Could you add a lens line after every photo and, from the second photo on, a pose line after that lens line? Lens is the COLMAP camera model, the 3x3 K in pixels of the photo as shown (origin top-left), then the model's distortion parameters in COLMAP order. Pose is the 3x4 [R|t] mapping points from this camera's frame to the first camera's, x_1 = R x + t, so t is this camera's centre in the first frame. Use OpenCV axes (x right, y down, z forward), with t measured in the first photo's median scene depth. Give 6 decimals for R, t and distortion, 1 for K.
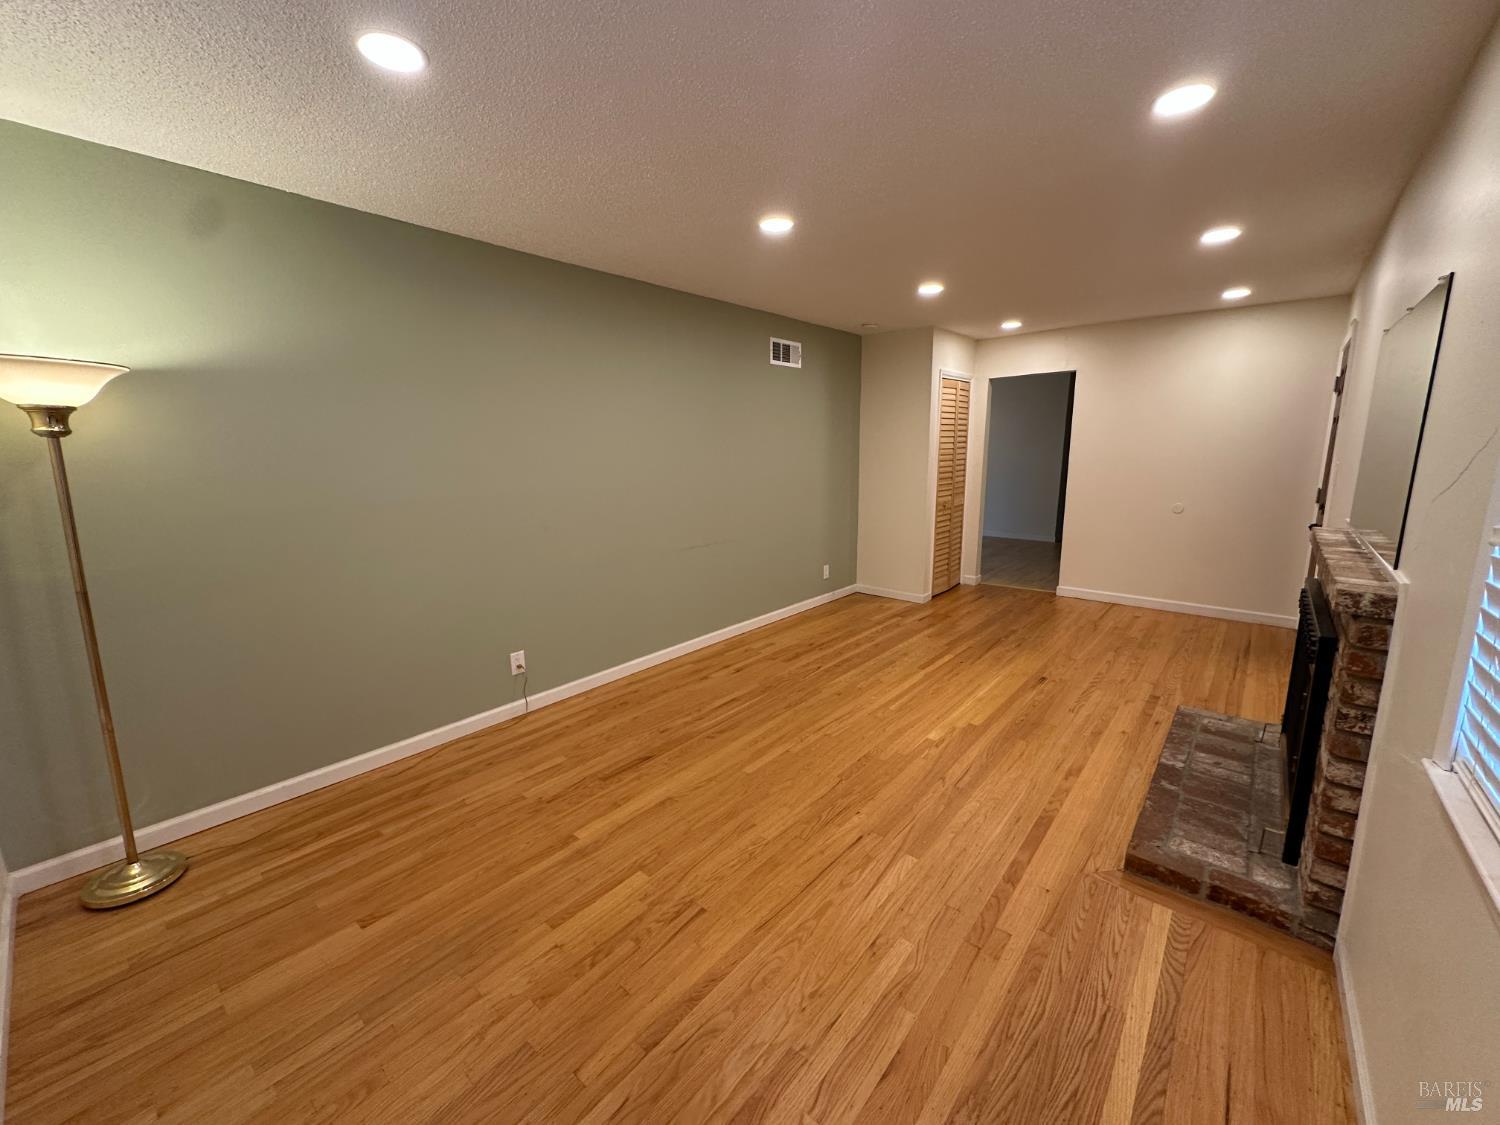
lens RADIAL K [[603.4, 0, 750.0], [0, 603.4, 562.5], [0, 0, 1]] dist [-0.002966, -0.000321]
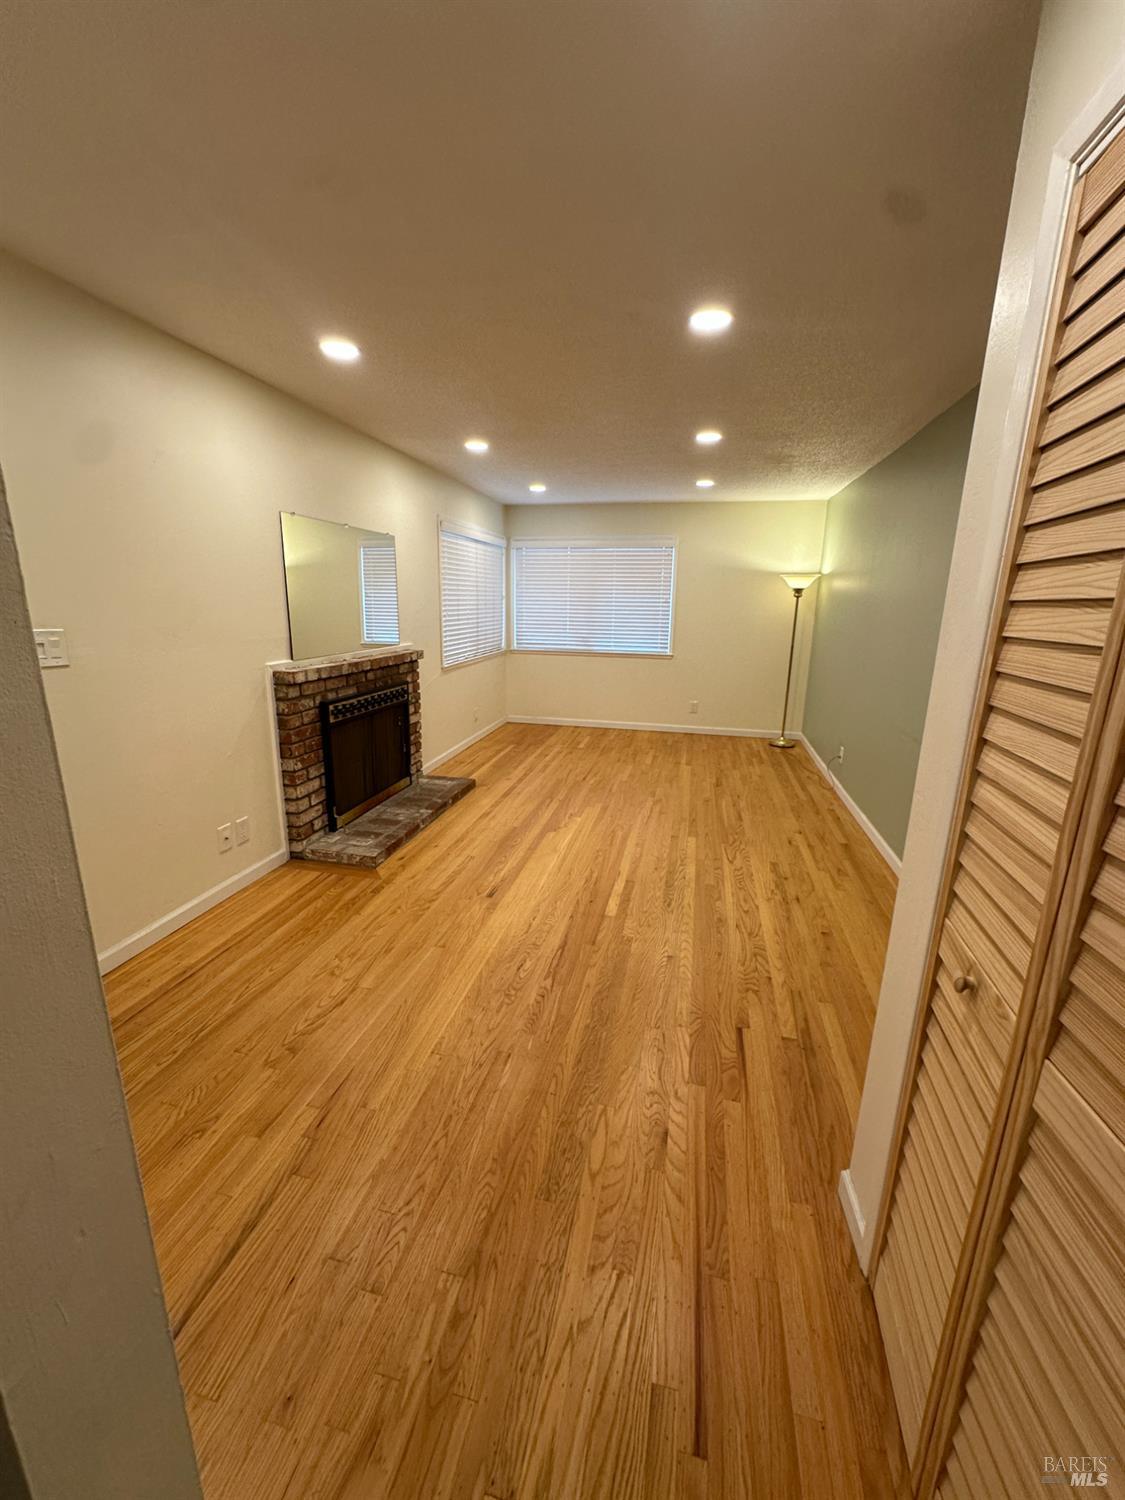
lens RADIAL K [[603.4, 0, 564.8], [0, 603.4, 752.2], [0, 0, 1]] dist [-0.002966, -0.000321]
pose [[-0.883482, 0.110784, -0.455177, 0.743822], [-0.097754, 0.906649, 0.410403, -0.319085], [0.458152, 0.407079, -0.790179, 1.602015]]
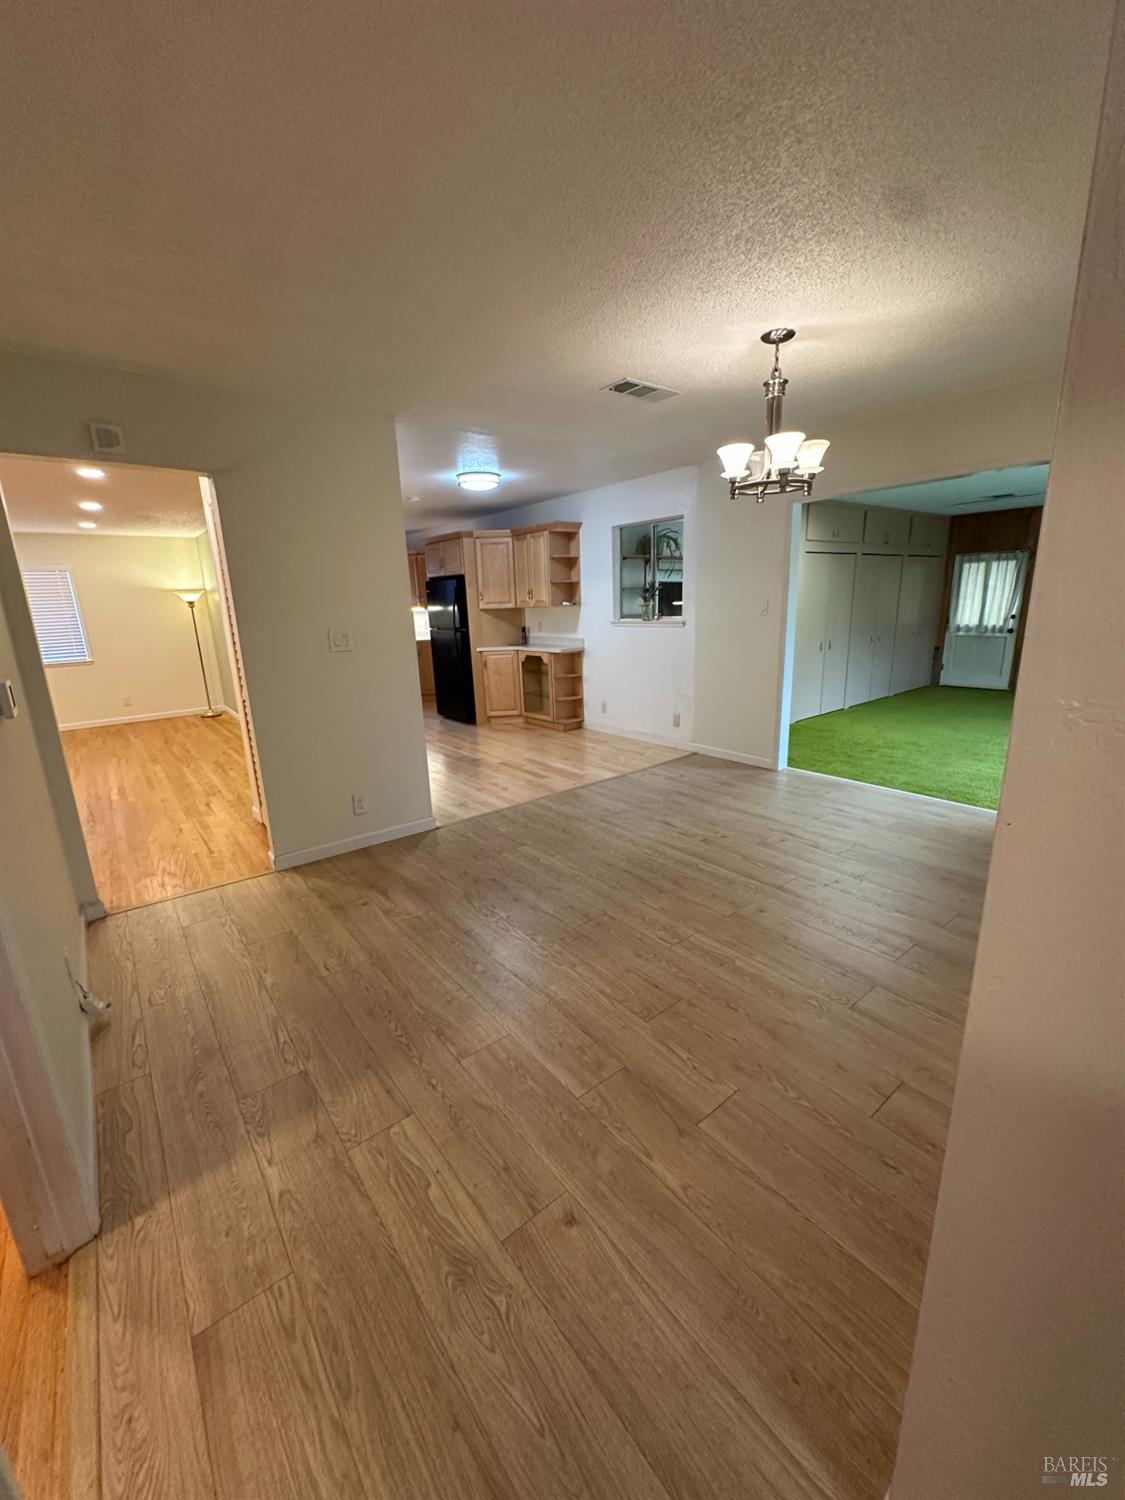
lens RADIAL K [[603.4, 0, 564.8], [0, 603.4, 752.2], [0, 0, 1]] dist [-0.002966, -0.000321]
pose [[-0.201293, 0.259367, -0.944569, 1.356524], [-0.144748, 0.945844, 0.290564, -0.432274], [0.968777, 0.195213, -0.152849, 2.207902]]
